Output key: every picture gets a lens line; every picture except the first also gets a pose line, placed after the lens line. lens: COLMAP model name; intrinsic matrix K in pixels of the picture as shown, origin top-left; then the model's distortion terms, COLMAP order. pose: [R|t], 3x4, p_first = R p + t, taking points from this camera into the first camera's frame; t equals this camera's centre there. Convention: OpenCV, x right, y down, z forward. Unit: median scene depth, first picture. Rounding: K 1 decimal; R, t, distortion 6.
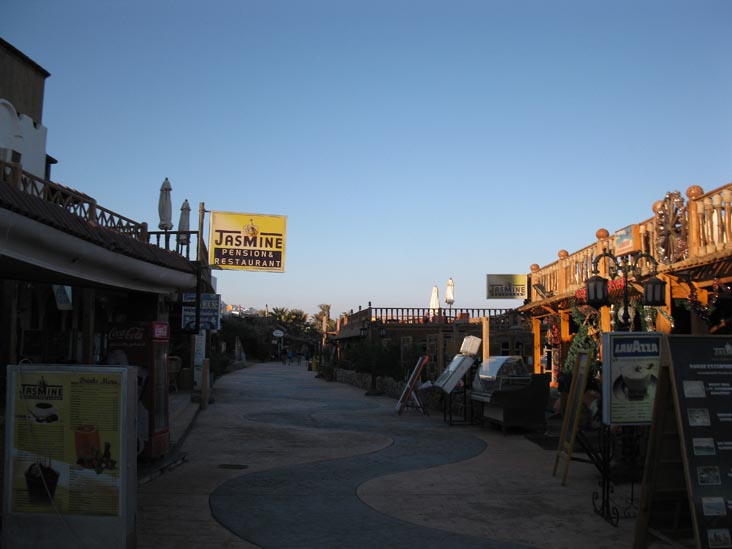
lens RADIAL K [[766.2, 0, 366.0], [0, 766.2, 274.5], [0, 0, 1]] dist [-0.175357, 0.218552]
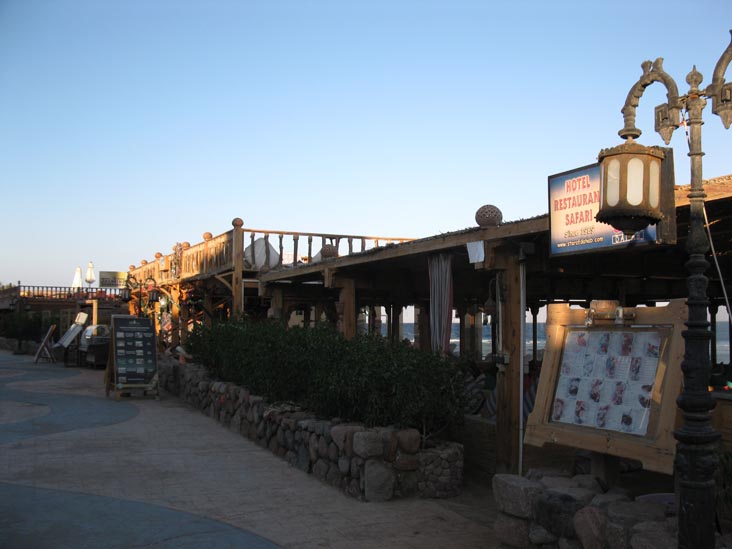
lens RADIAL K [[766.2, 0, 366.0], [0, 766.2, 274.5], [0, 0, 1]] dist [-0.175357, 0.218552]
pose [[0.906230, 0.030022, 0.421718, 0.009167], [-0.045378, 0.998620, 0.026420, -0.058175], [-0.420343, -0.043080, 0.906342, -0.582856]]
